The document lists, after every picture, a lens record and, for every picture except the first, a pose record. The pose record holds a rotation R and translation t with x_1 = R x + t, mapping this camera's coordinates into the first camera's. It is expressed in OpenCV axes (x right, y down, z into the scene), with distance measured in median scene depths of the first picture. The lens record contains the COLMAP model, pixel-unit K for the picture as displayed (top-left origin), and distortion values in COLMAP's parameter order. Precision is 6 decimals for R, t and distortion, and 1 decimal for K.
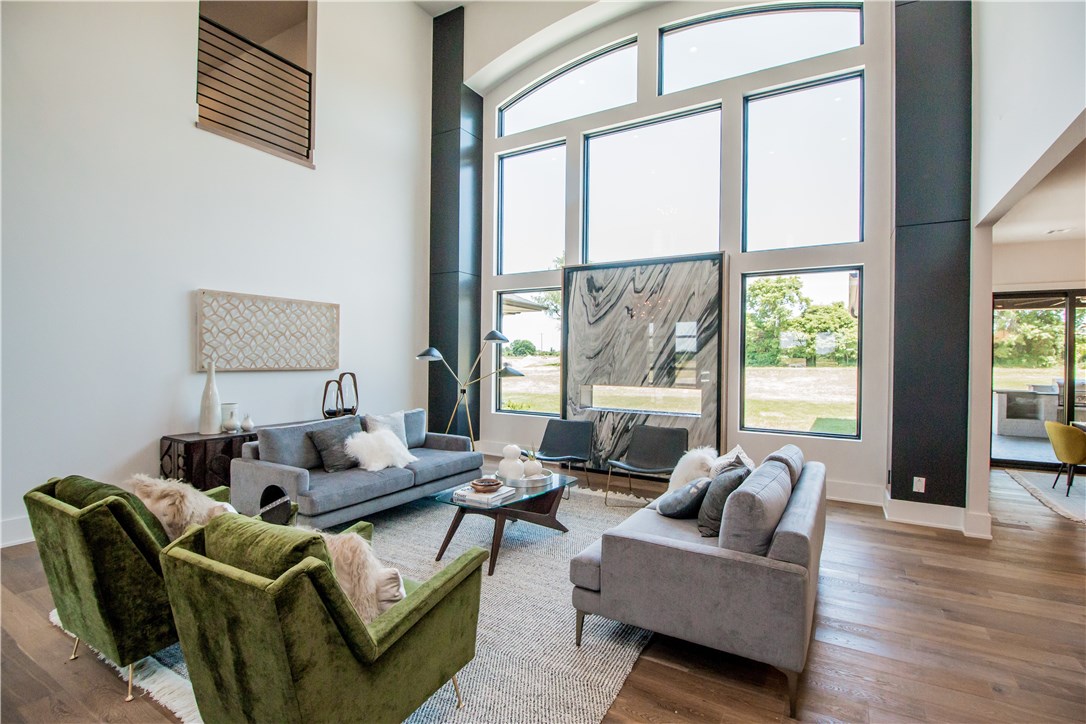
lens RADIAL K [[509.3, 0, 548.2], [0, 509.3, 362.2], [0, 0, 1]] dist [-0.012558, -0.000751]
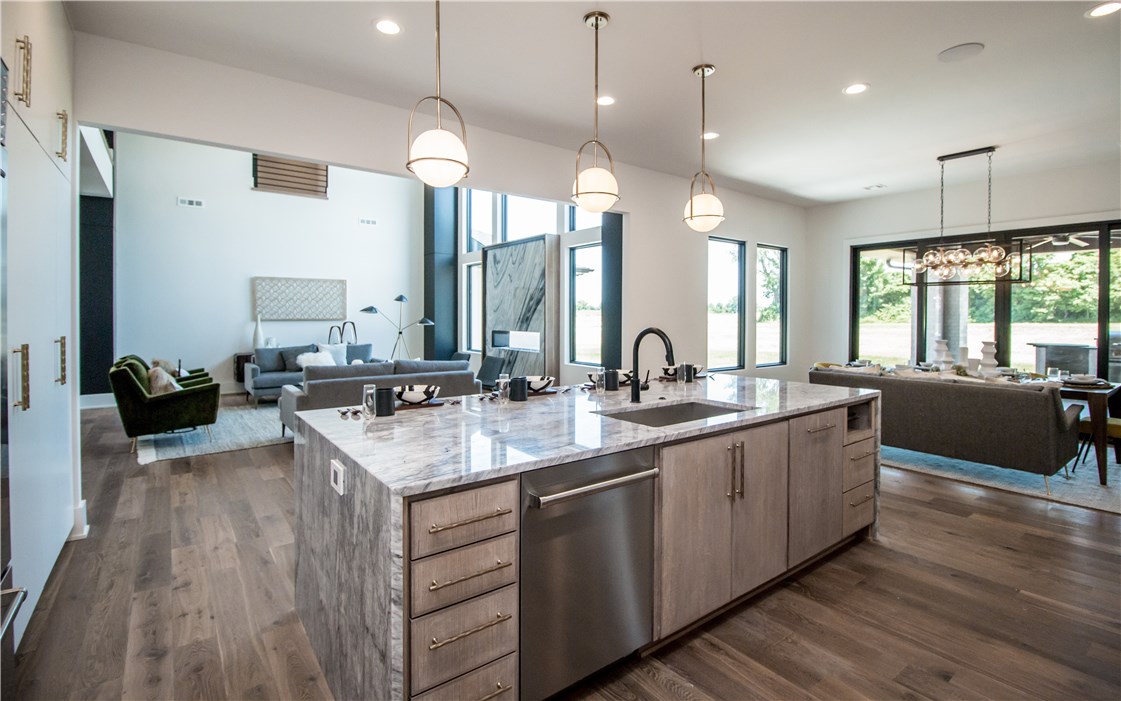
lens RADIAL K [[512.2, 0, 563.8], [0, 512.2, 319.1], [0, 0, 1]] dist [-0.001174, -0.000143]
pose [[0.928967, -0.006038, -0.370113, 0.839318], [0.004924, 0.999980, -0.003955, 0.021584], [0.370130, 0.001852, 0.928978, -0.263580]]
